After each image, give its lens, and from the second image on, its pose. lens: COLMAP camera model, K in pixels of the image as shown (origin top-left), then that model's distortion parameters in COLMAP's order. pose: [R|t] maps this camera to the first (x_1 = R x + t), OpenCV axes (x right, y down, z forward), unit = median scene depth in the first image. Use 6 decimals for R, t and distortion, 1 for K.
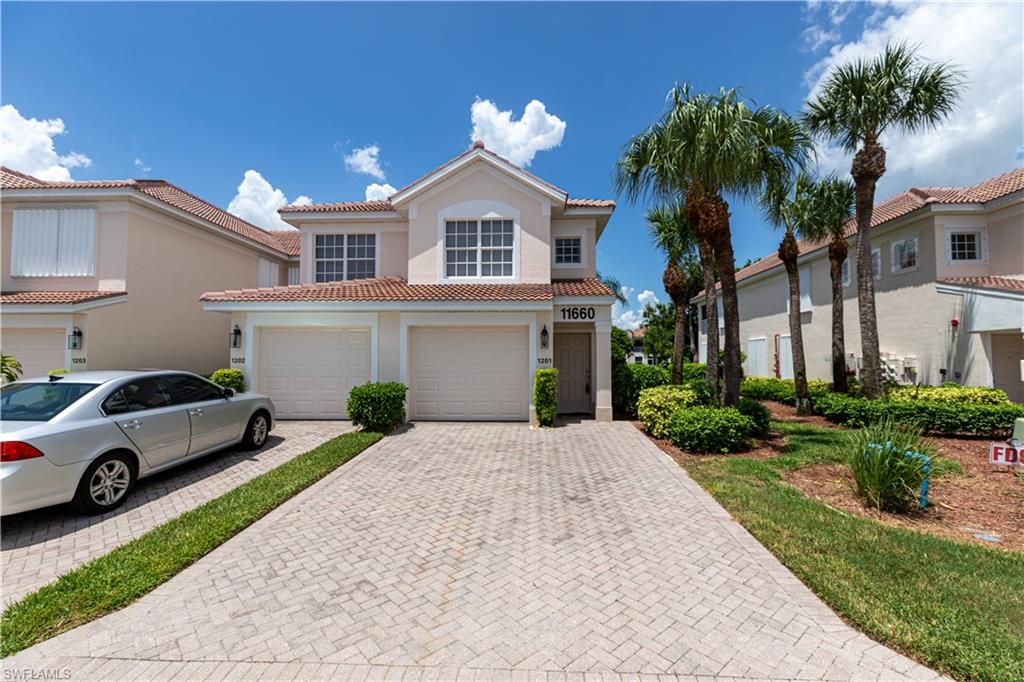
lens RADIAL K [[452.3, 0, 519.6], [0, 452.3, 346.0], [0, 0, 1]] dist [0.004781, 0.000136]
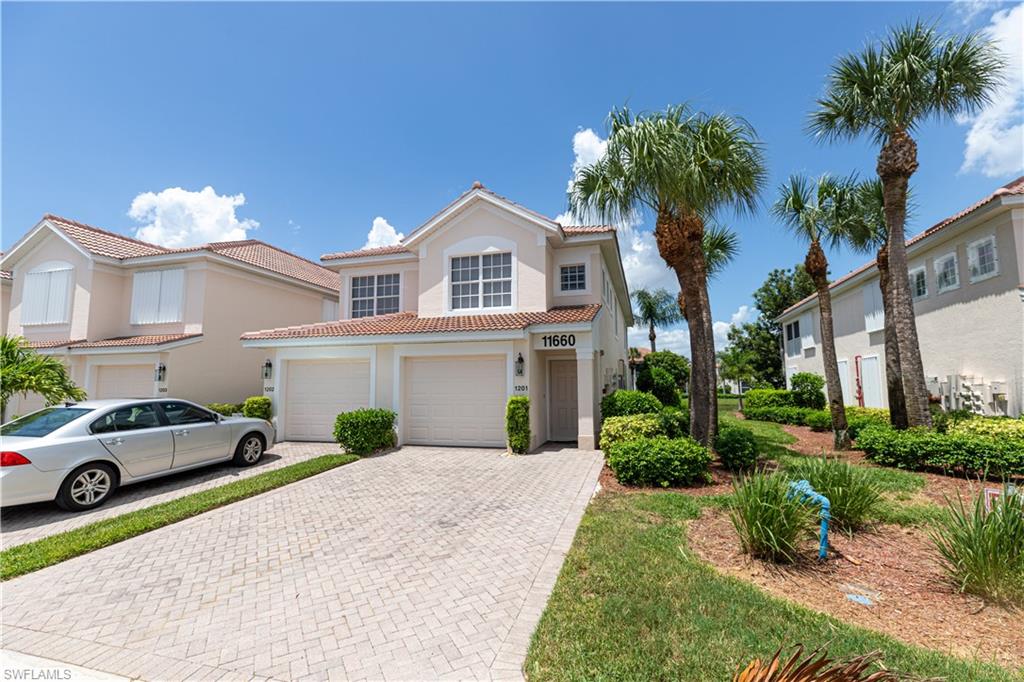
lens RADIAL K [[452.3, 0, 519.6], [0, 452.3, 346.0], [0, 0, 1]] dist [0.004781, 0.000136]
pose [[0.973246, -0.026202, -0.228268, 0.251069], [0.012880, 0.998136, -0.059654, -0.001440], [0.229406, 0.055118, 0.971769, 0.005787]]
